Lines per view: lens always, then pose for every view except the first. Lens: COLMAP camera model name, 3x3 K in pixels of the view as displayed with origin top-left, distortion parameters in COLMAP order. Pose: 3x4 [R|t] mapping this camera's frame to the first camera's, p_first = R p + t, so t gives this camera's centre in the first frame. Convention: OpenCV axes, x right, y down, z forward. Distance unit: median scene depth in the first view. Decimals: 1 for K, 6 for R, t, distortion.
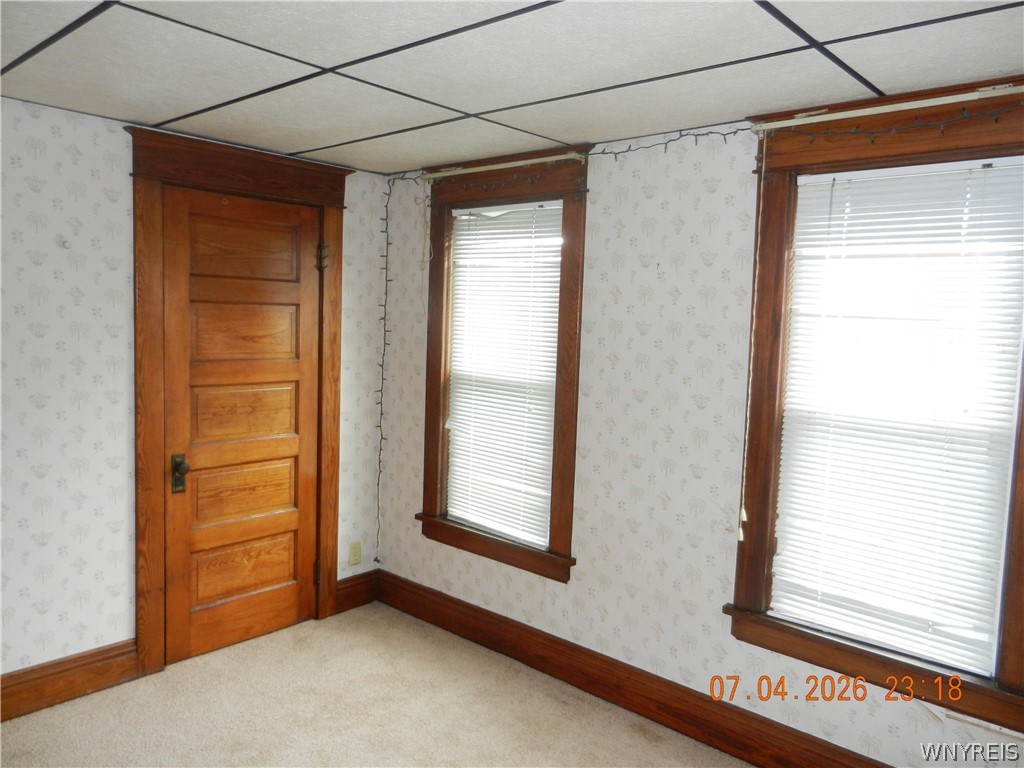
lens RADIAL K [[763.8, 0, 512.6], [0, 763.8, 389.3], [0, 0, 1]] dist [0.008256, 0.005103]
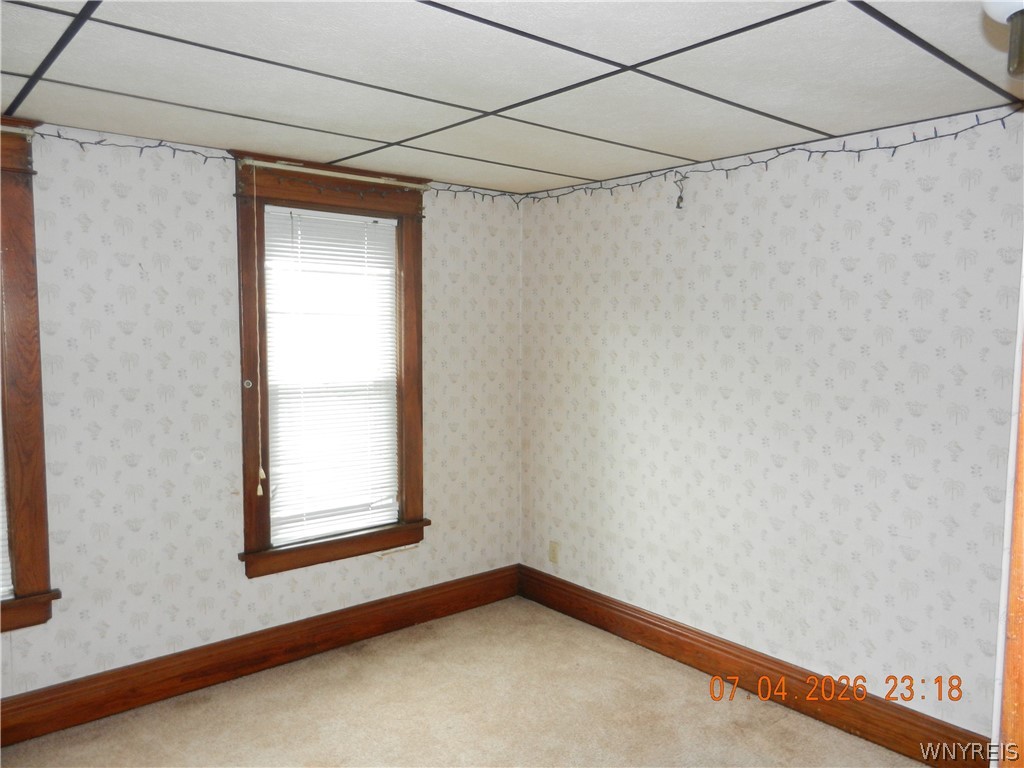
lens RADIAL K [[763.8, 0, 513.0], [0, 763.8, 380.9], [0, 0, 1]] dist [0.008256, 0.005103]
pose [[0.135697, -0.121272, 0.983300, -0.812192], [0.079556, 0.990609, 0.111194, -0.088125], [-0.987551, 0.063138, 0.144071, 0.390595]]
